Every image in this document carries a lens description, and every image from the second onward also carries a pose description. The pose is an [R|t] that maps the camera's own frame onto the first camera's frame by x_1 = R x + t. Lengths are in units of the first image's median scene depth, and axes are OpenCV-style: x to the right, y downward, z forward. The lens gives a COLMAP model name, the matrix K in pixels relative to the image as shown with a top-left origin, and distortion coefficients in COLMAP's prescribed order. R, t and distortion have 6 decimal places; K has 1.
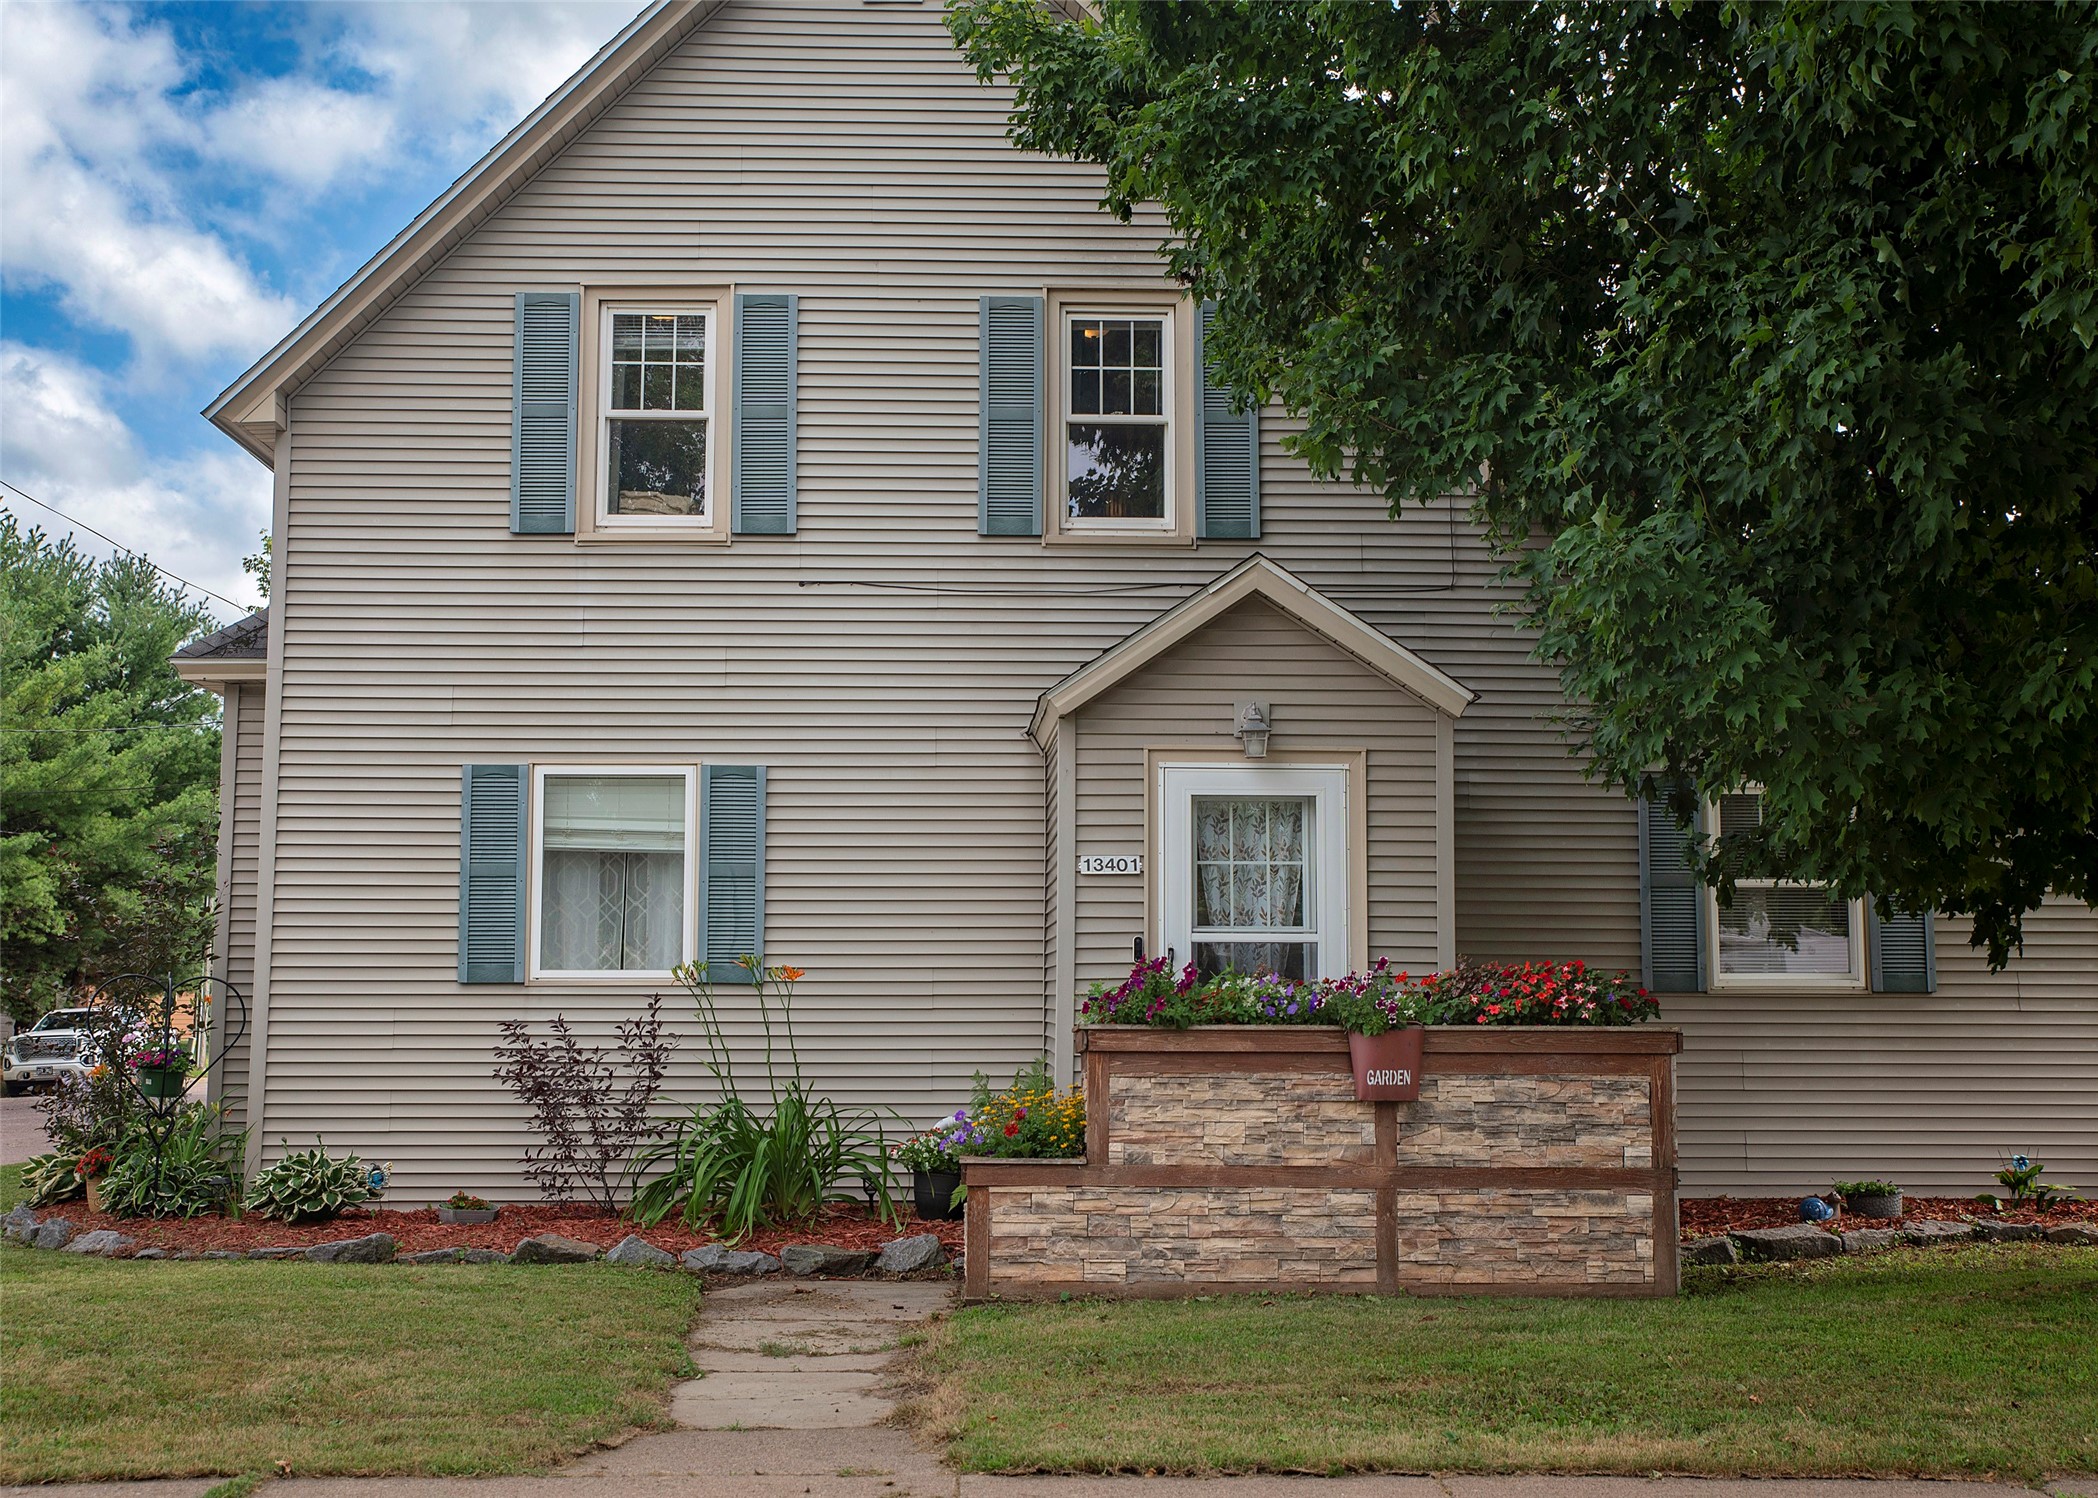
lens RADIAL K [[2401.1, 0, 1049.0], [0, 2401.1, 749.0], [0, 0, 1]] dist [-0.026036, 0.165747]
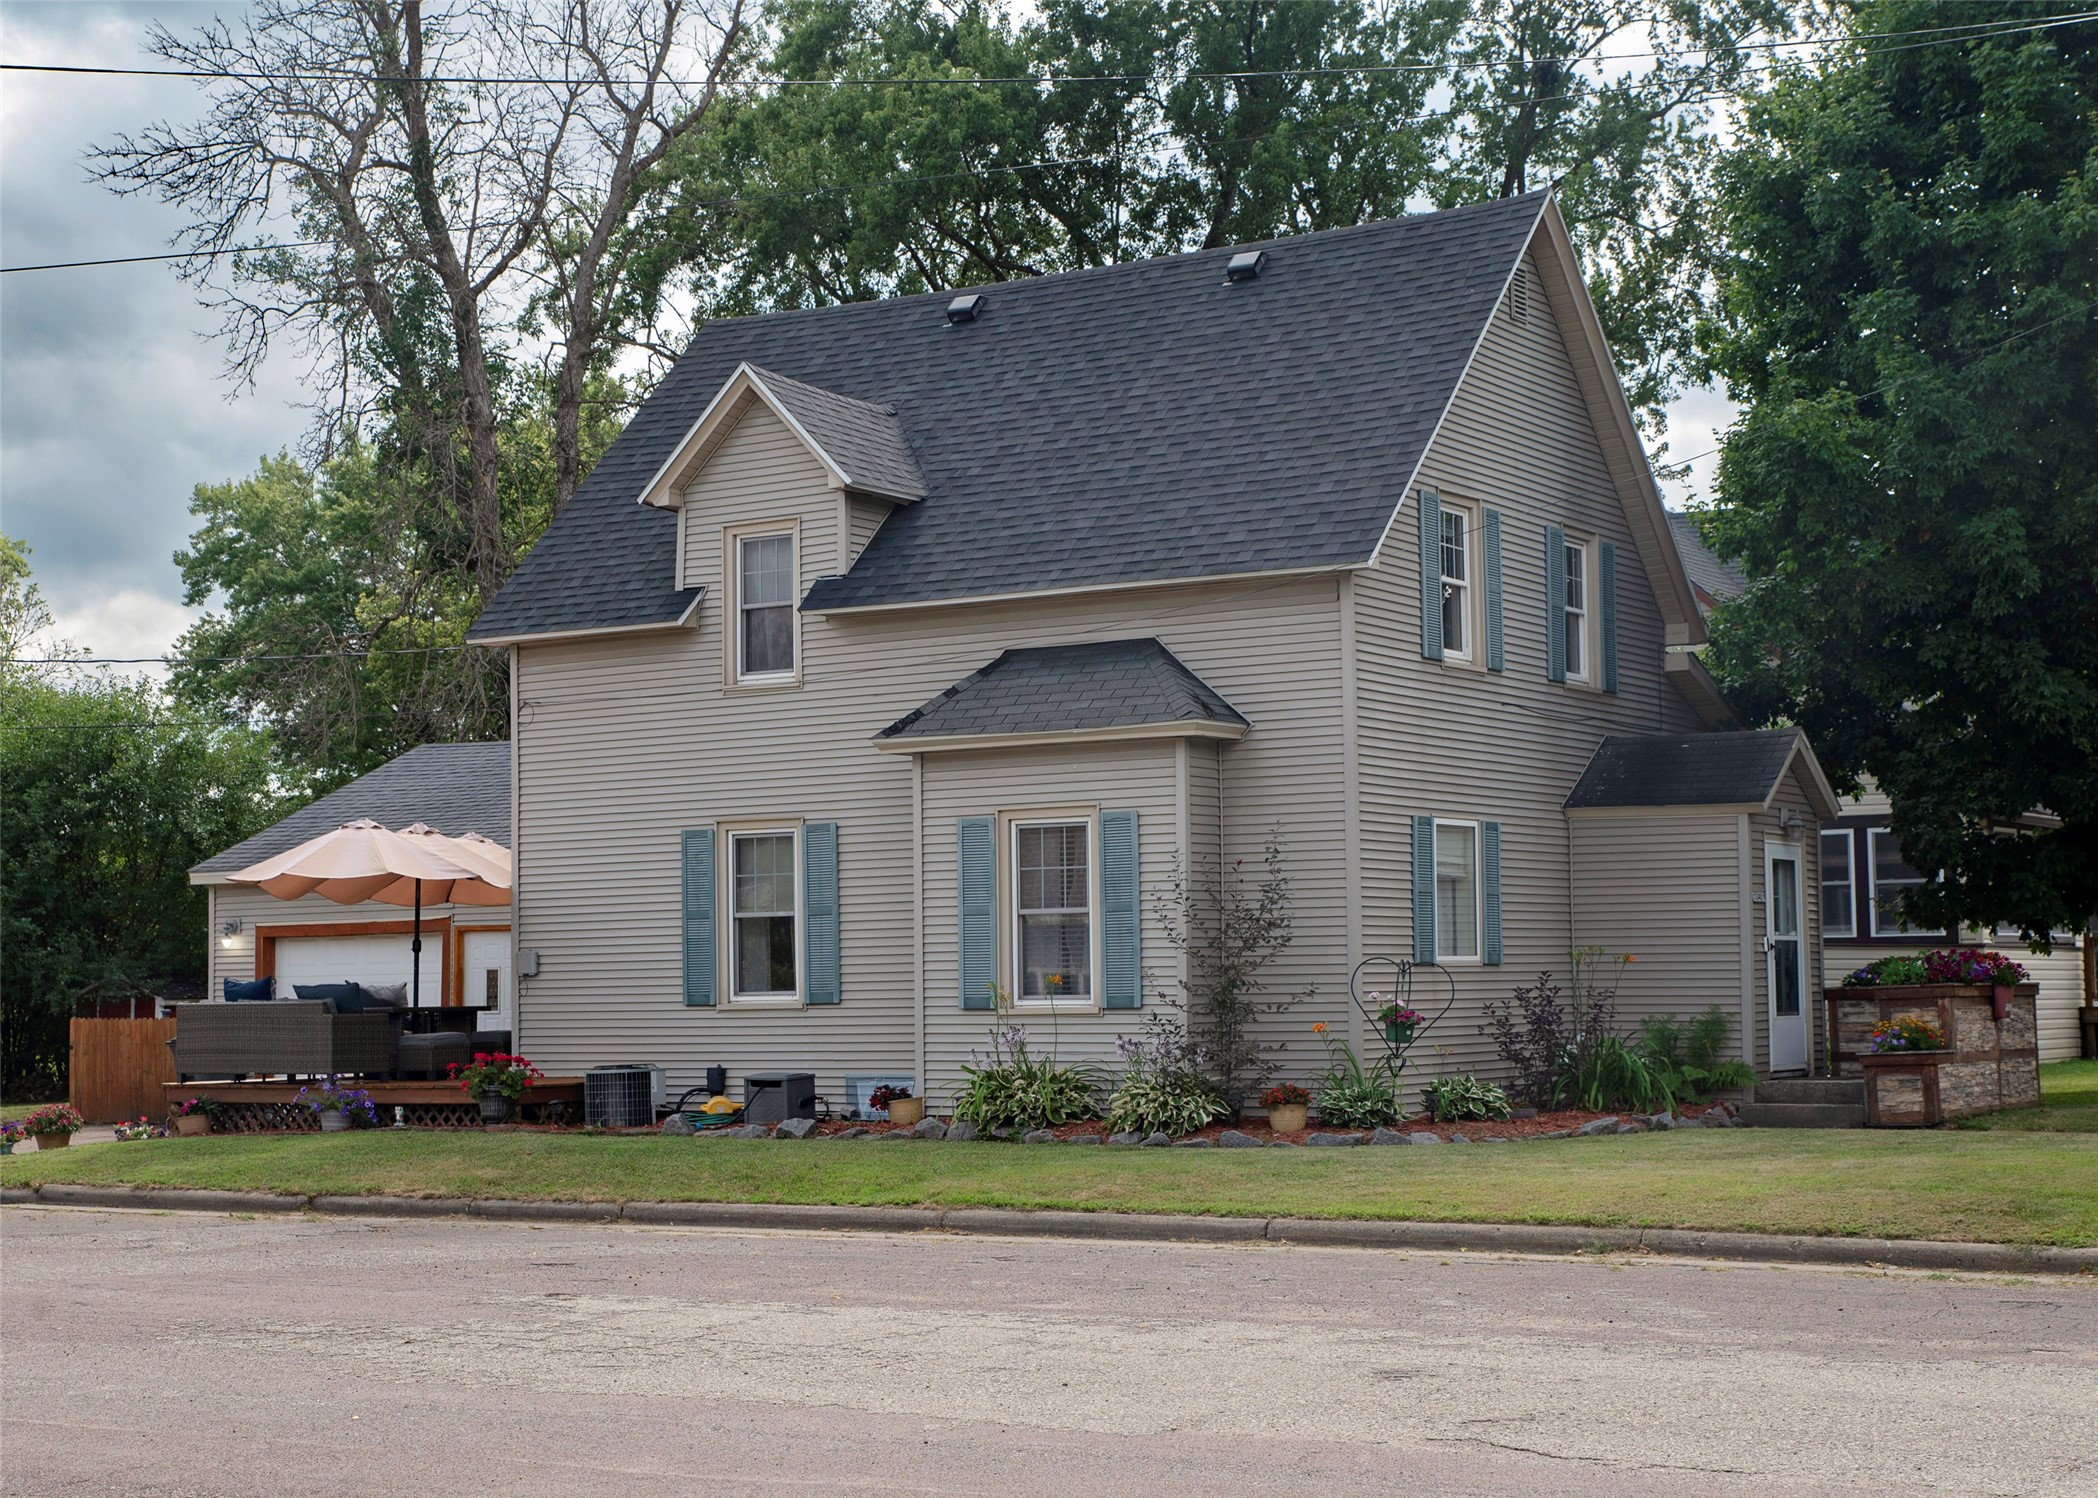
lens RADIAL K [[3072.9, 0, 1047.0], [0, 3072.9, 827.6], [0, 0, 1]] dist [0.094380, 0.076002]
pose [[0.566535, 0.032640, 0.823391, -2.552168], [-0.075414, 0.997076, 0.012363, 0.010051], [-0.820580, -0.069099, 0.567339, 0.159028]]
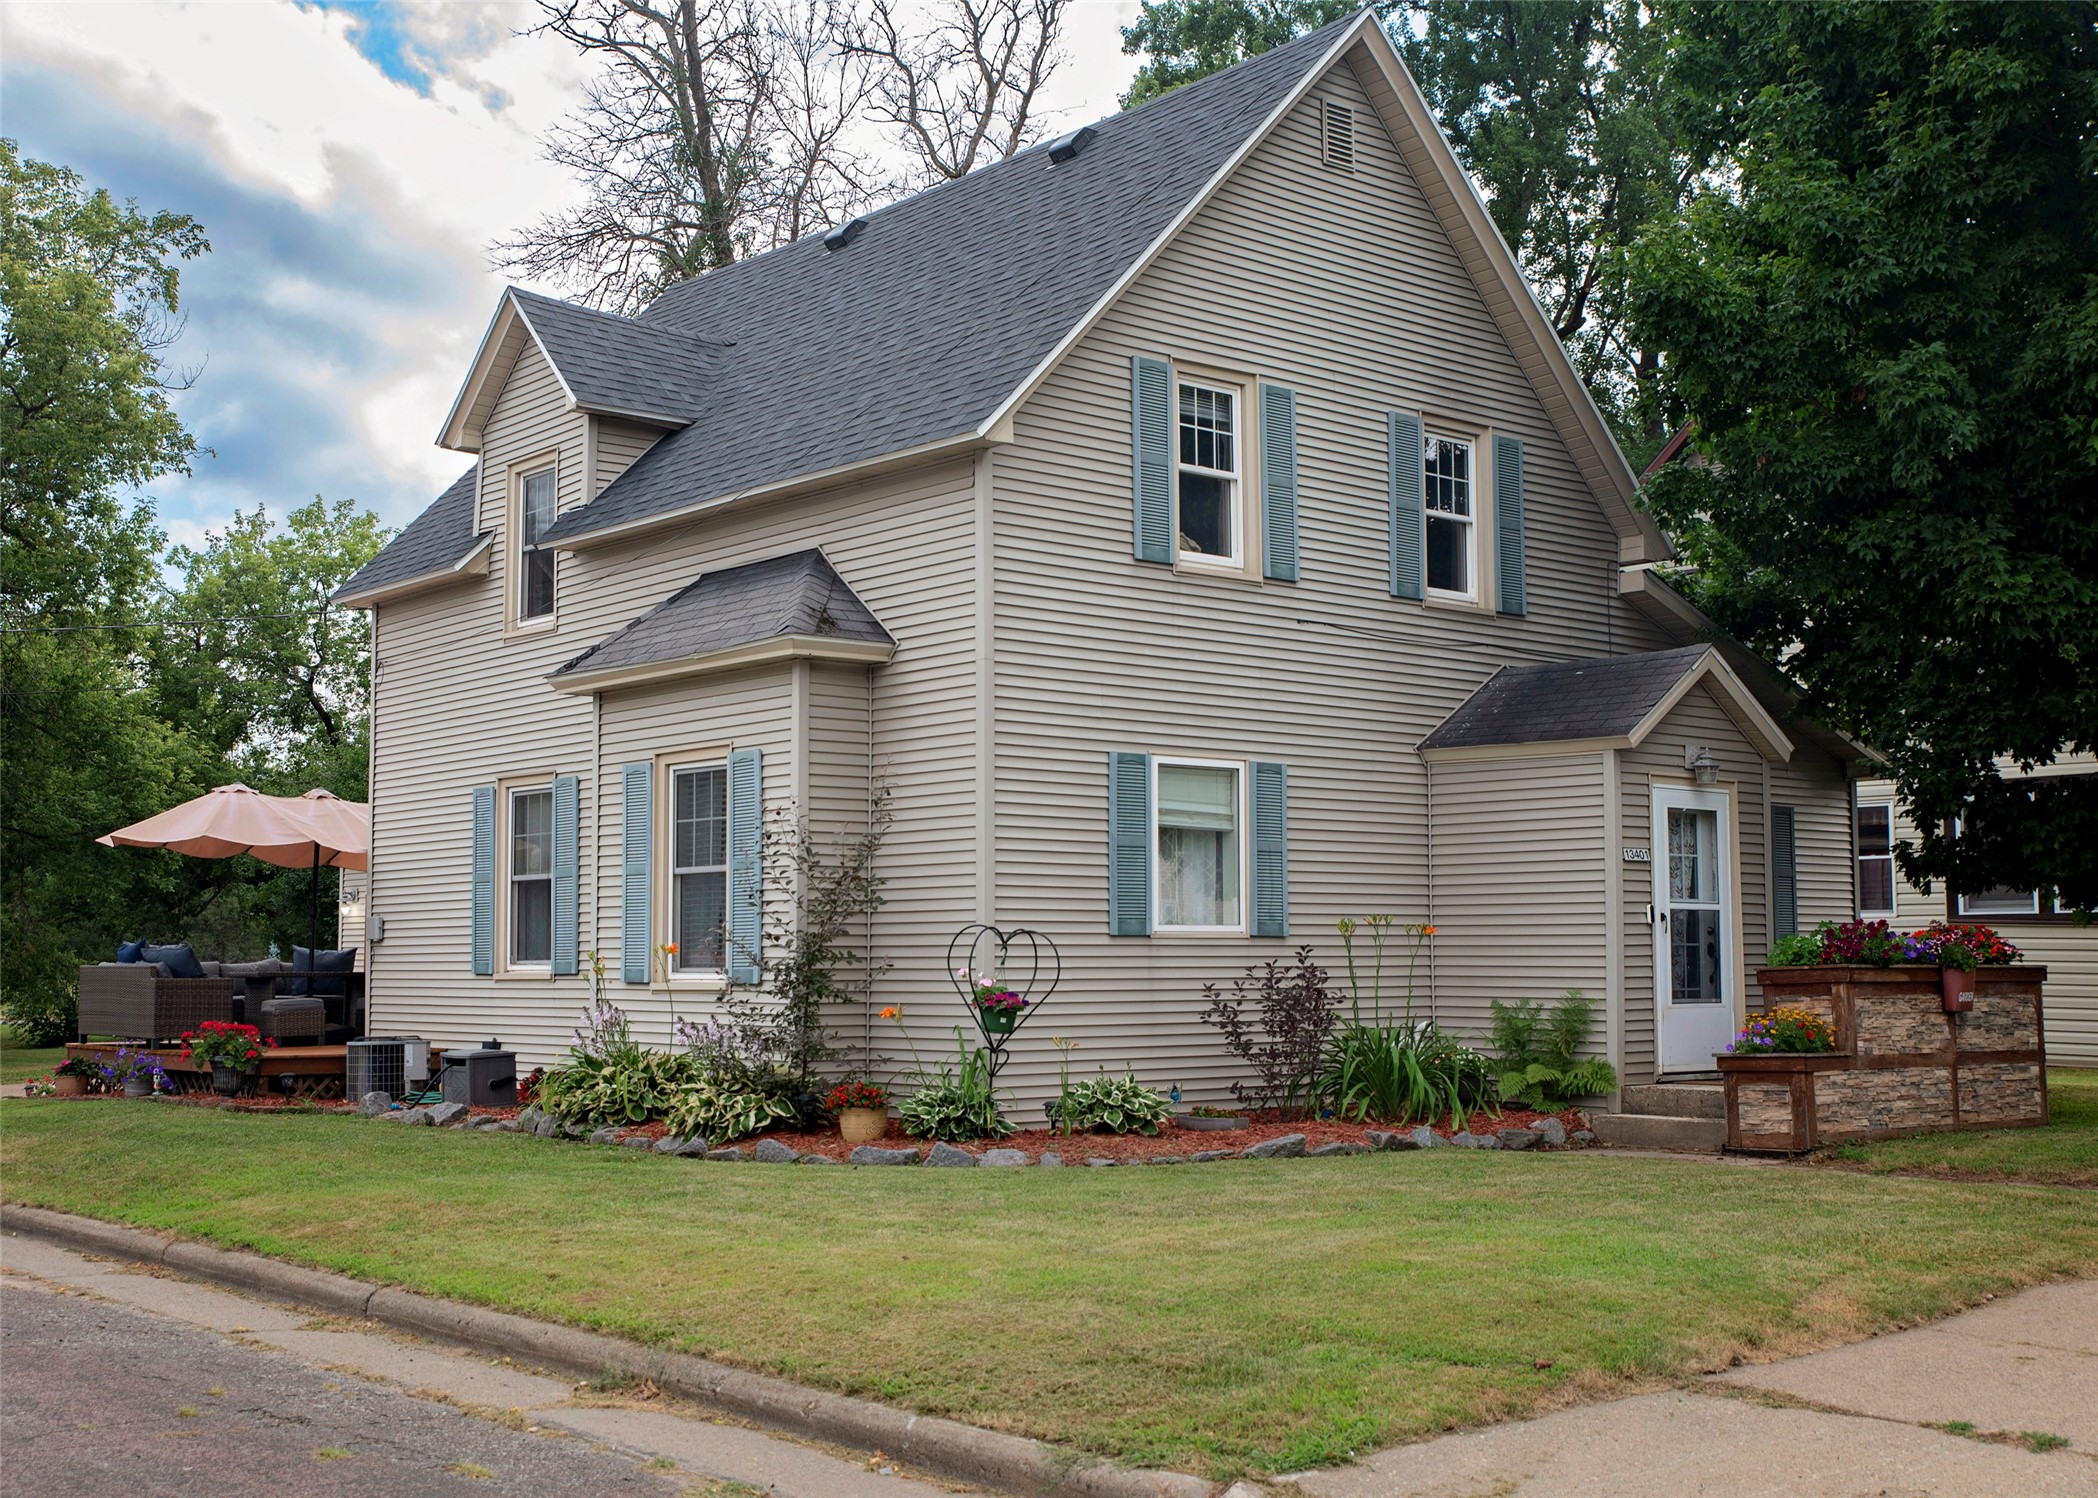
lens RADIAL K [[2368.8, 0, 981.5], [0, 2368.8, 783.5], [0, 0, 1]] dist [-0.025134, 0.145420]
pose [[0.793430, 0.042591, 0.607170, -1.341626], [-0.062657, 0.997965, 0.011874, 0.016352], [-0.605428, -0.047464, 0.794483, 0.142045]]
